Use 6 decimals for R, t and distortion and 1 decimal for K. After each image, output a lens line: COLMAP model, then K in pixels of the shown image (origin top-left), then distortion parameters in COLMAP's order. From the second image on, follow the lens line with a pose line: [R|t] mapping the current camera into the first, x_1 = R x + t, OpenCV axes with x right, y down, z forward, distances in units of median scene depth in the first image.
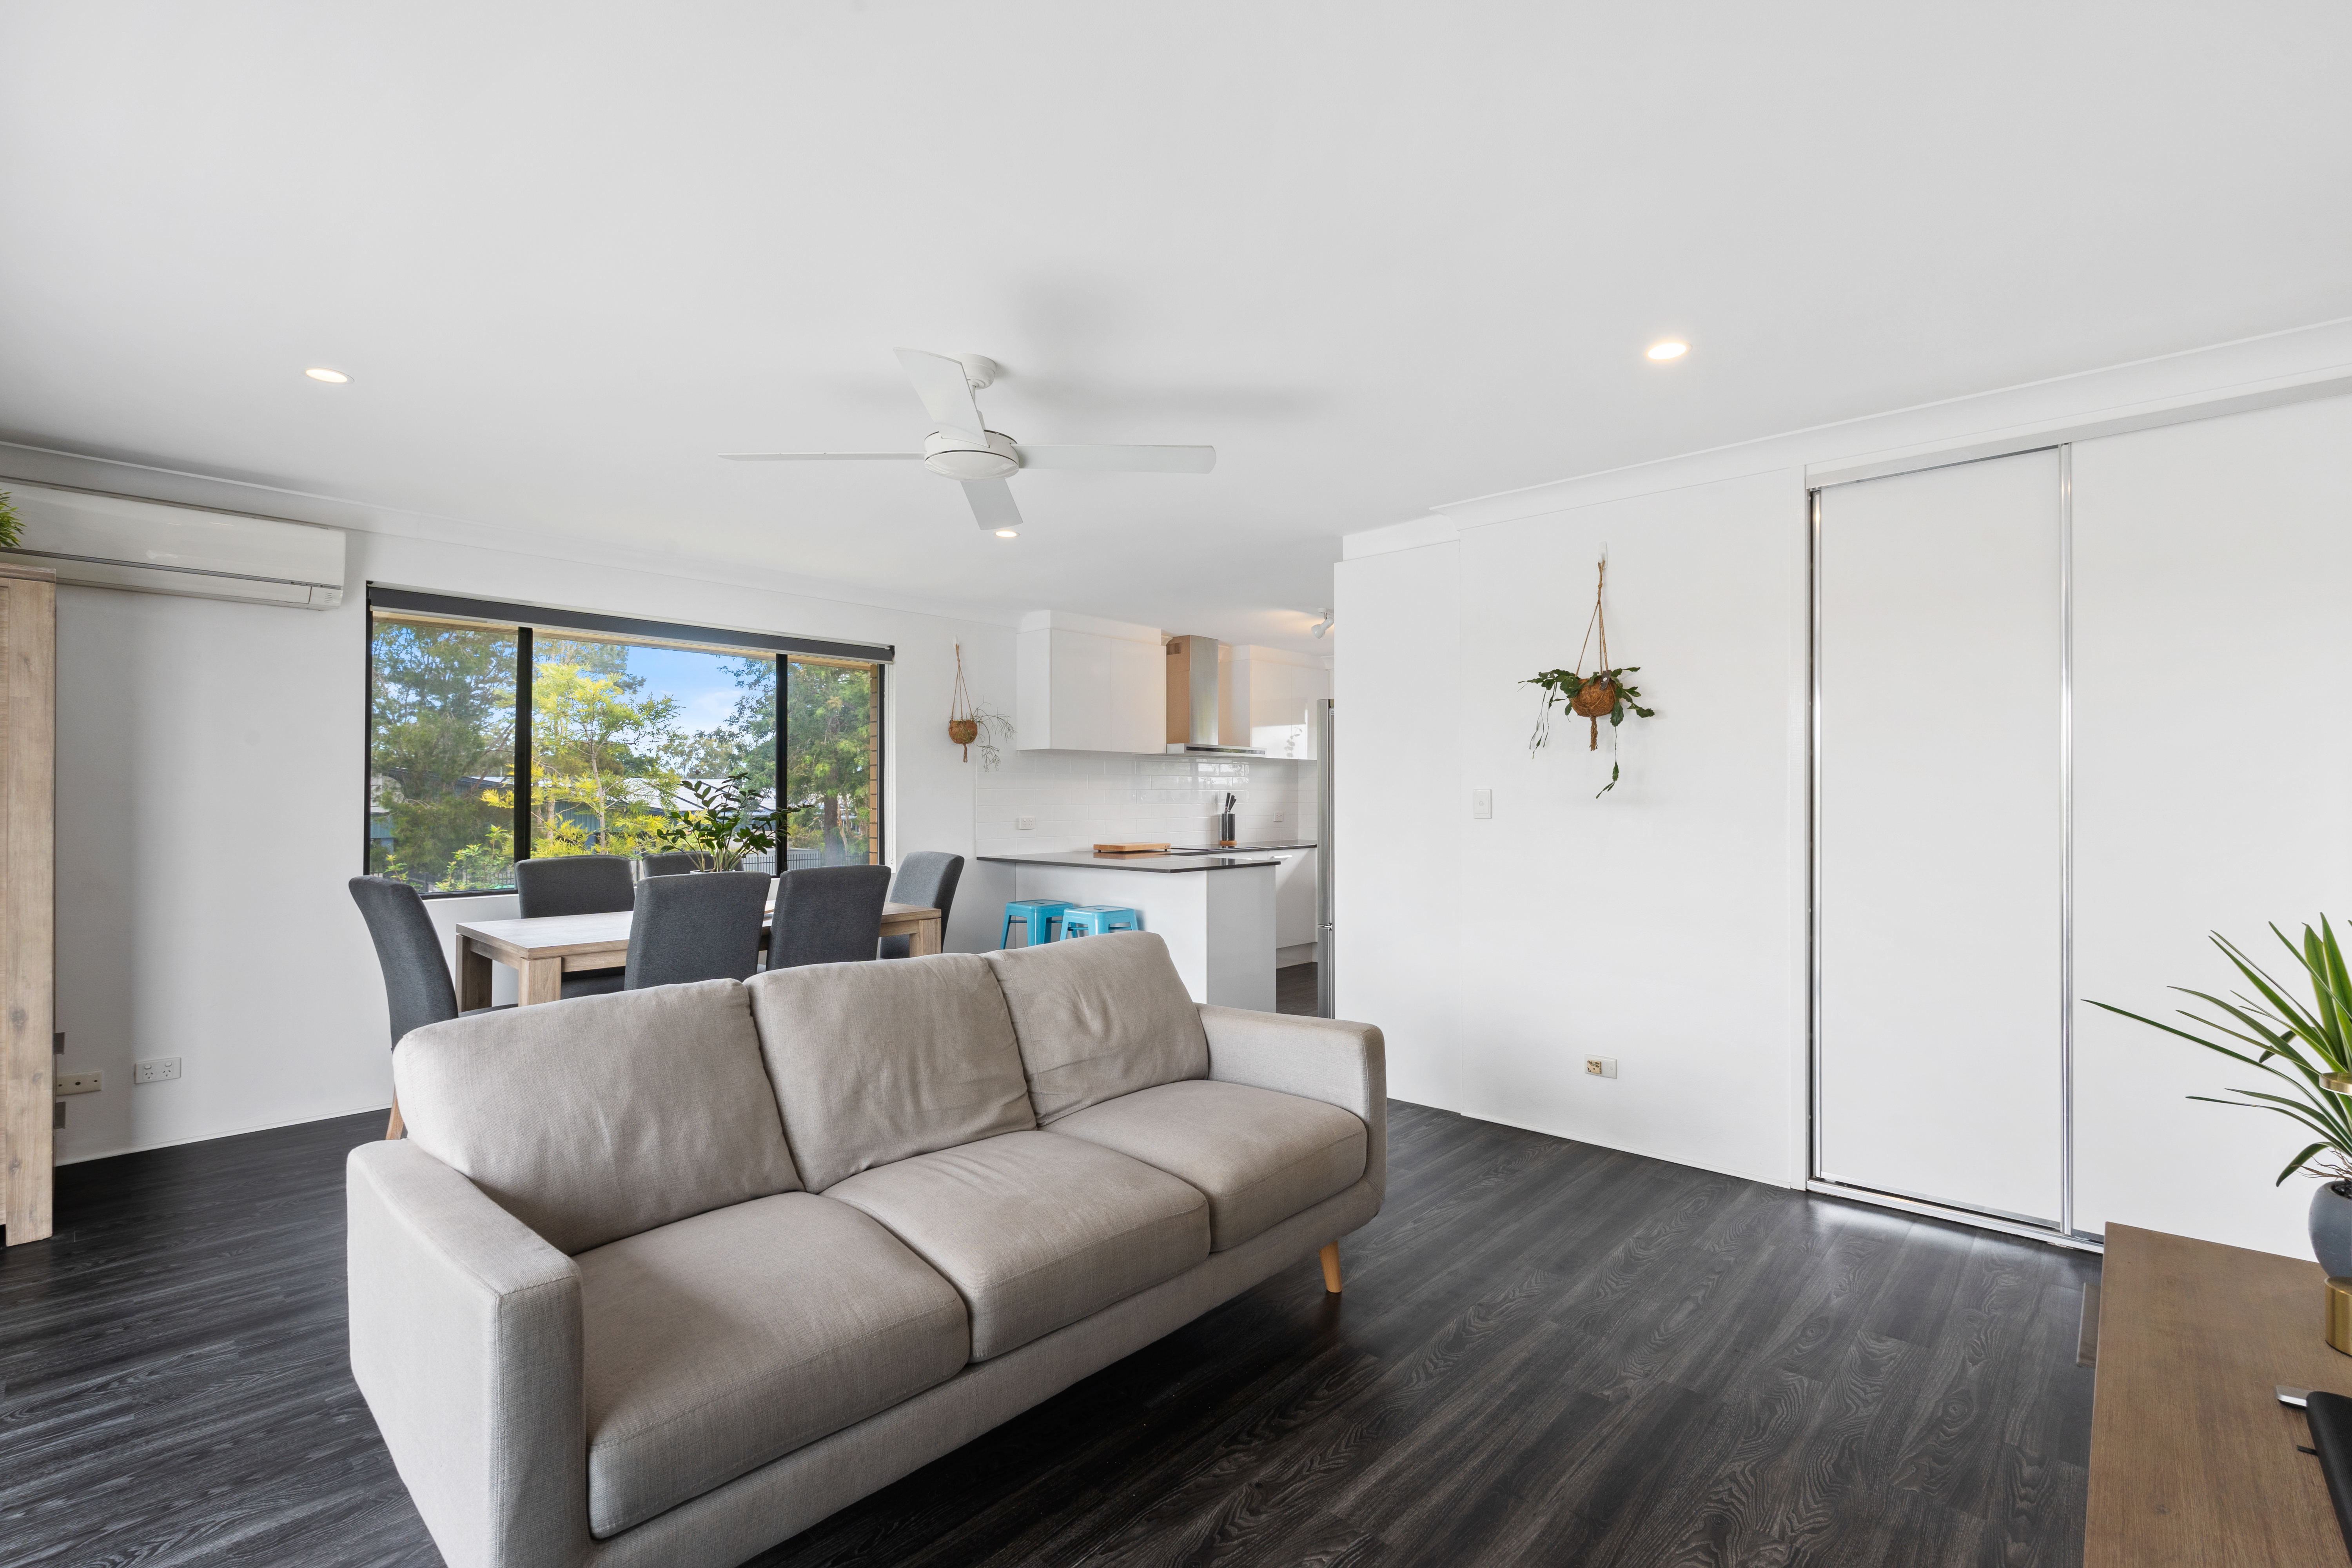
lens RADIAL K [[1031.8, 0, 1172.1], [0, 1031.8, 816.4], [0, 0, 1]] dist [0.000121, -0.001118]
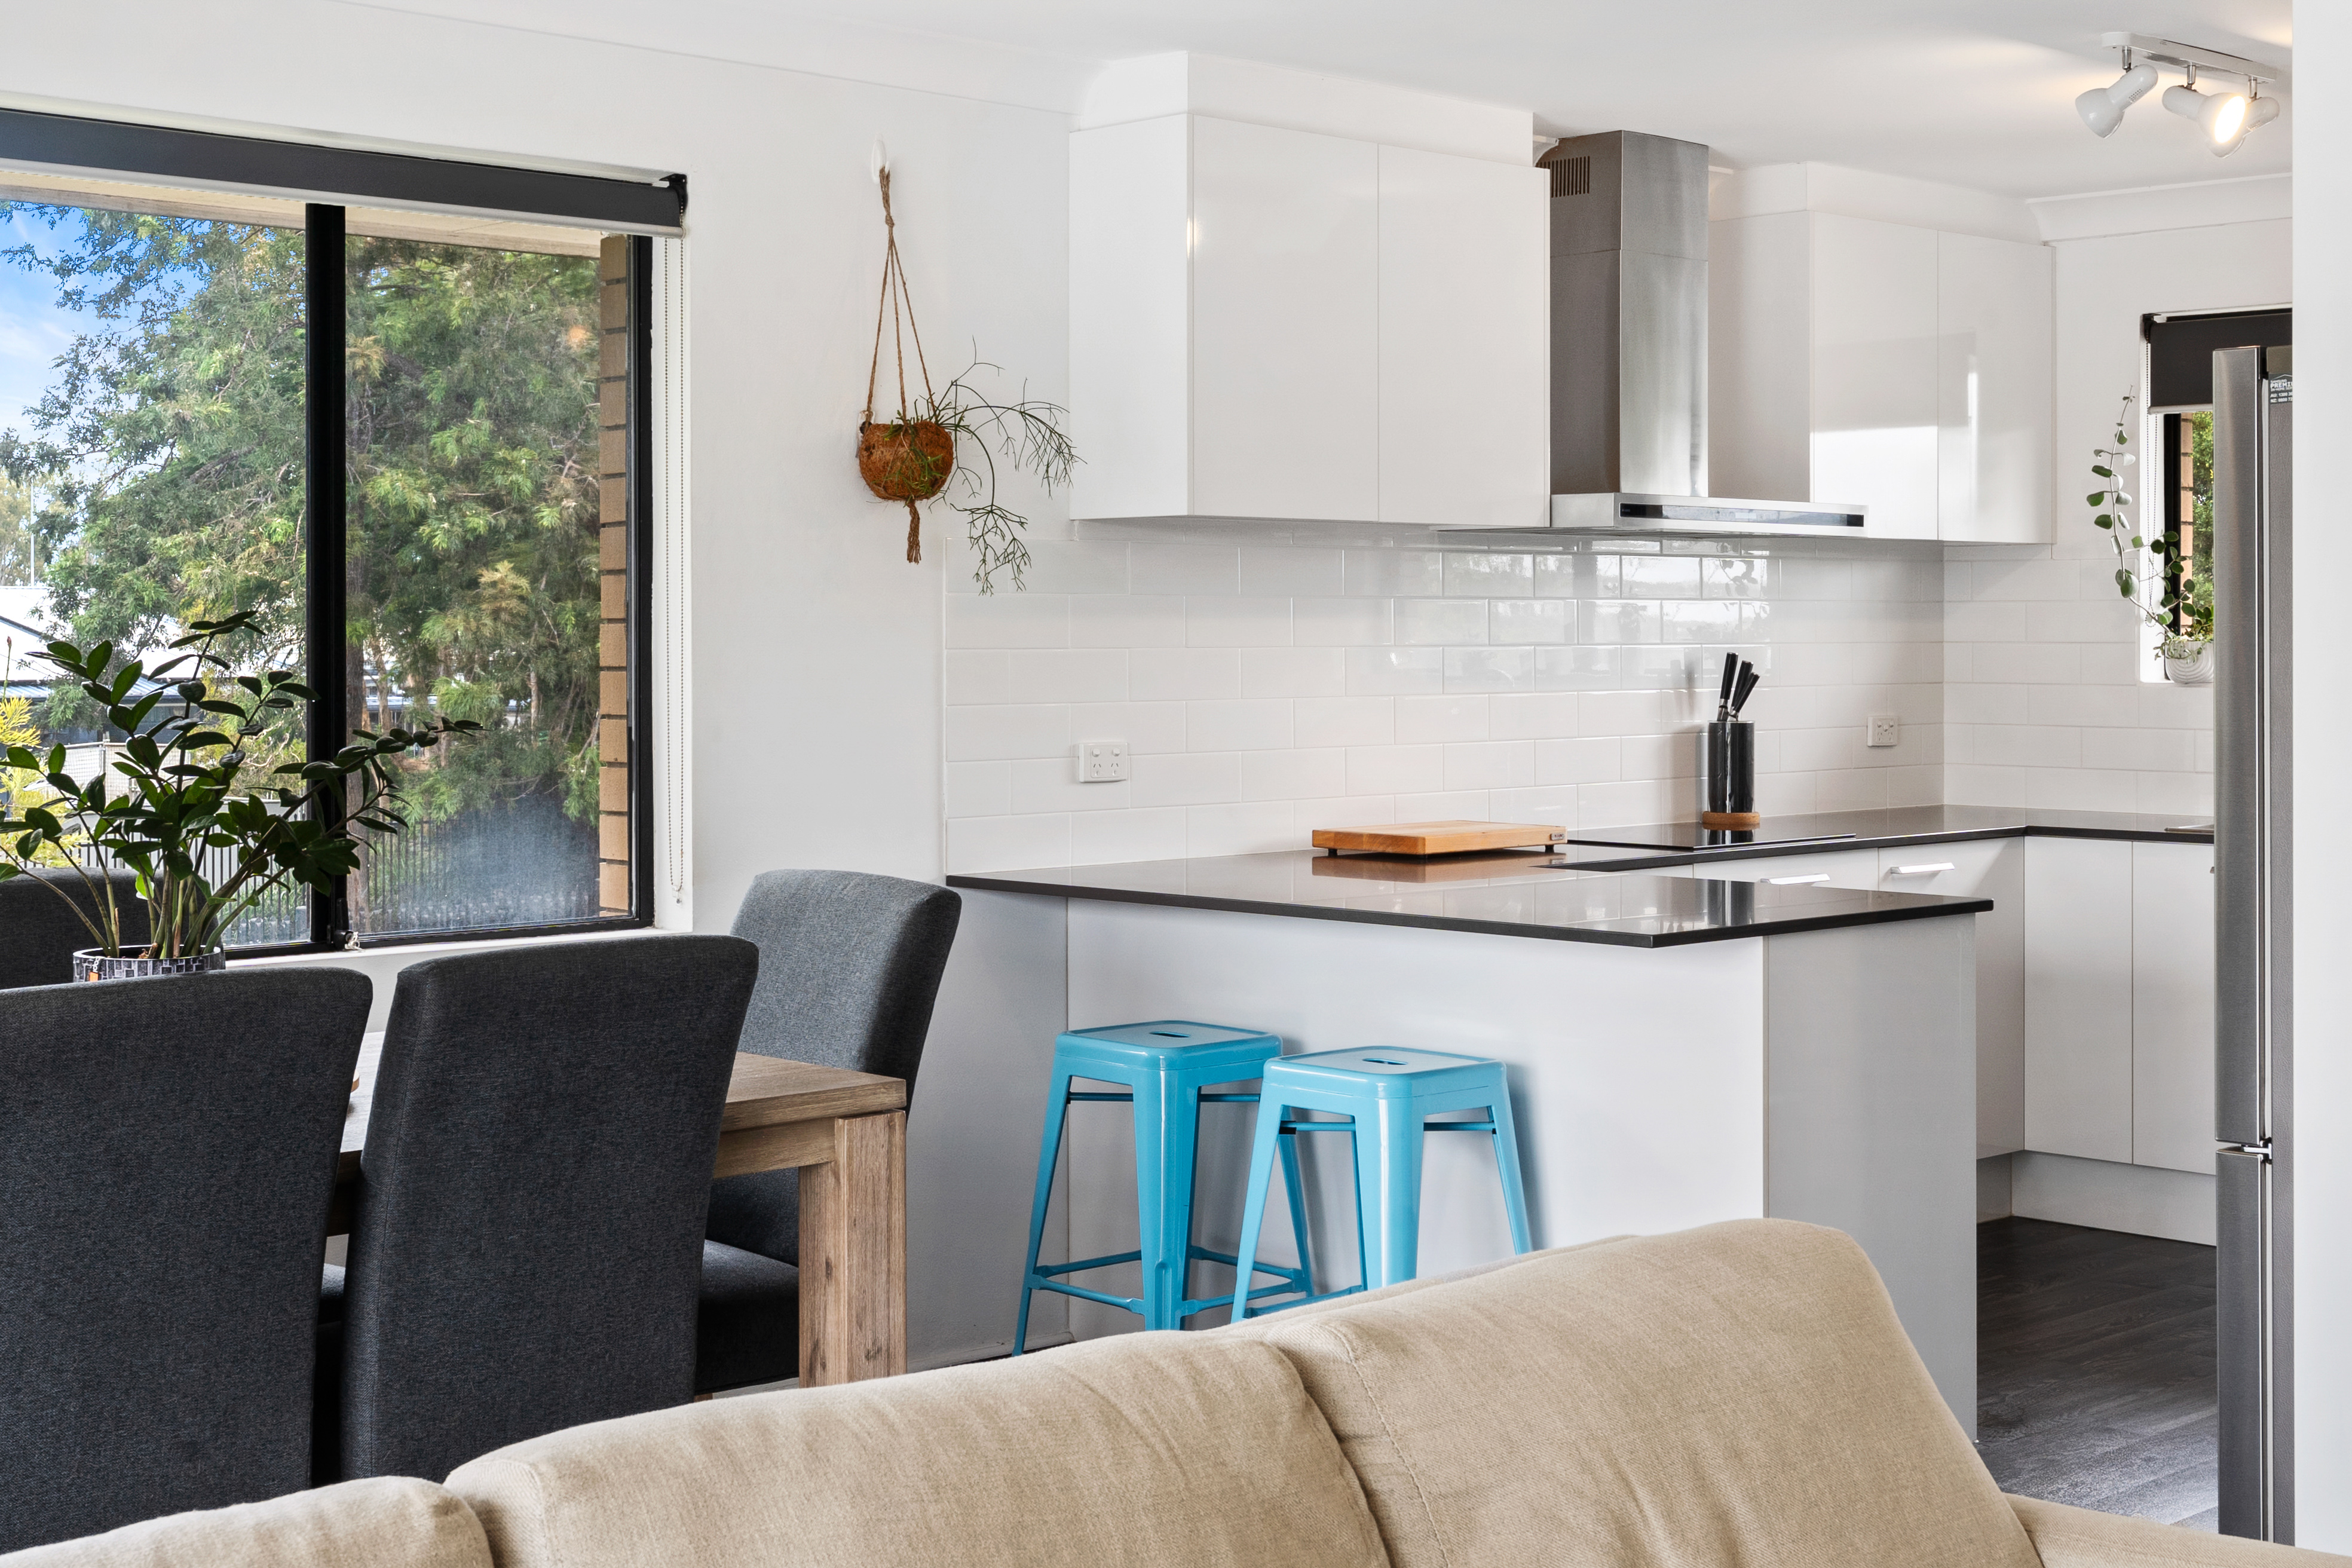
lens RADIAL K [[3154.5, 0, 1168.9], [0, 3154.5, 772.9], [0, 0, 1]] dist [-0.020607, 0.000000]
pose [[0.998424, 0.000963, -0.056104, -0.070359], [0.000439, 0.999688, 0.024985, -0.013342], [0.056111, -0.024971, 0.998112, 0.082730]]
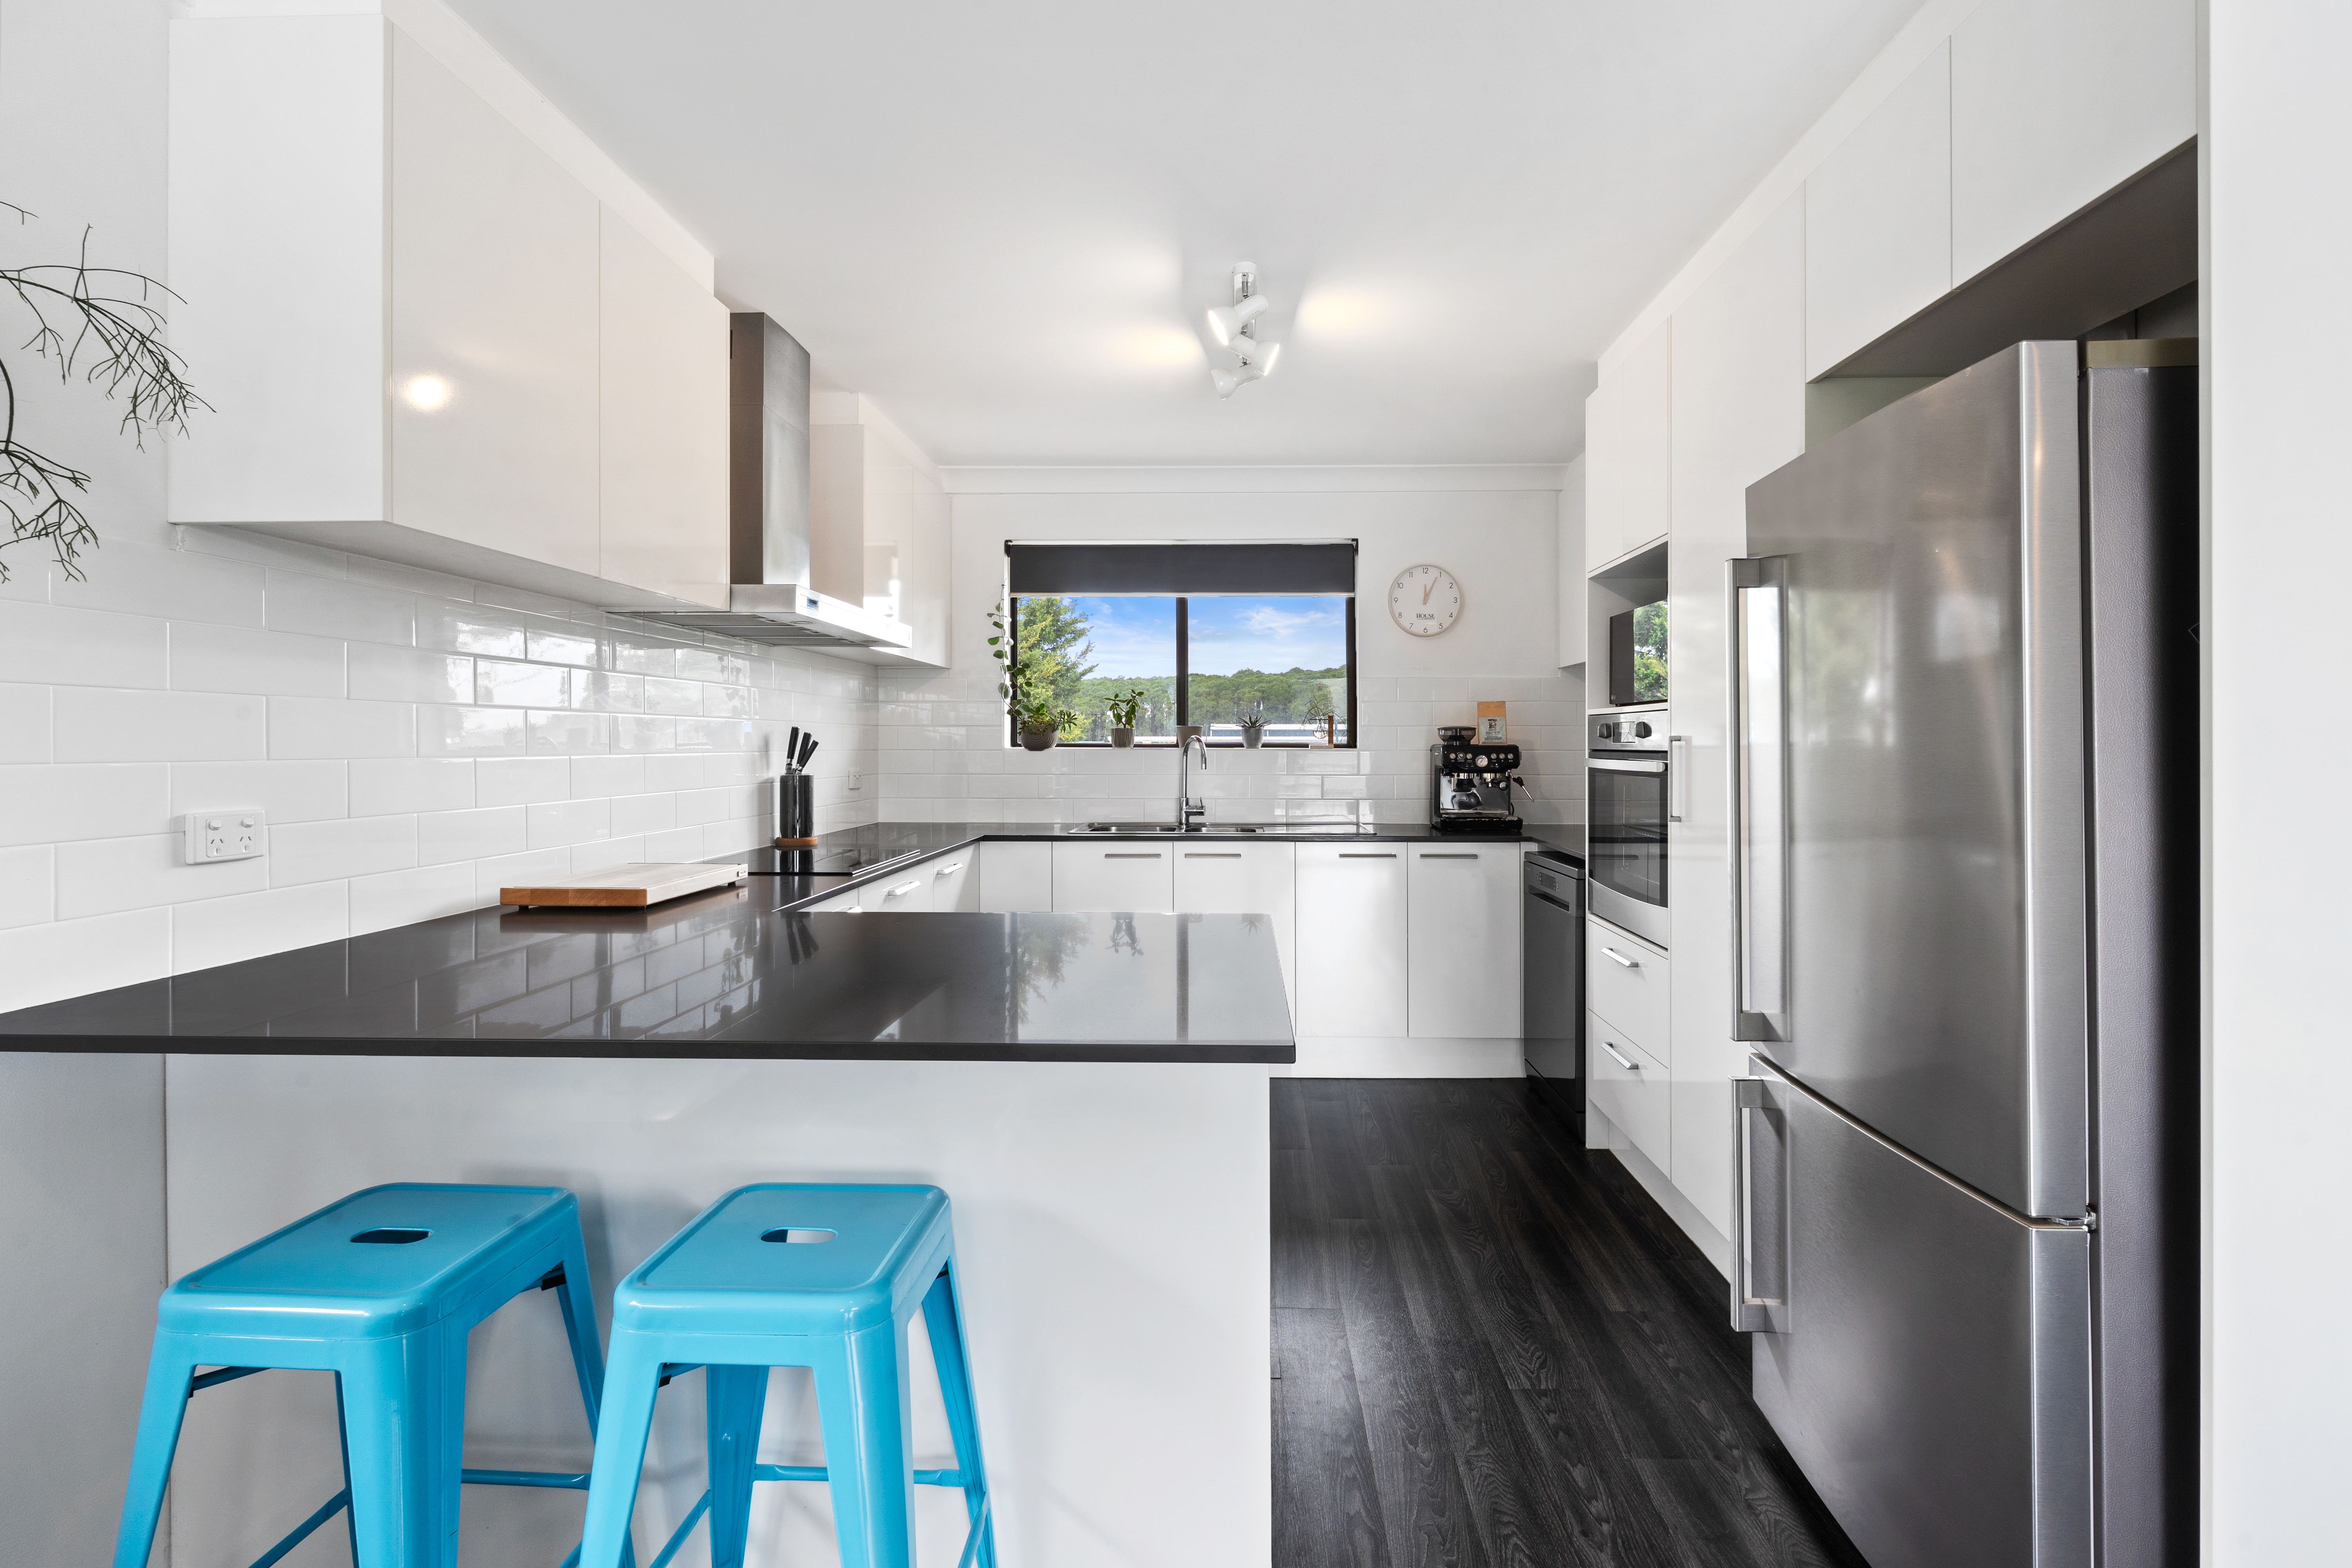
lens RADIAL K [[1031.8, 0, 1188.4], [0, 1031.8, 759.4], [0, 0, 1]] dist [0.000121, -0.001118]
pose [[0.747993, -0.007899, 0.663660, -0.133824], [0.011554, 0.999933, -0.001122, -0.008403], [-0.663606, 0.008507, 0.748033, 0.681473]]
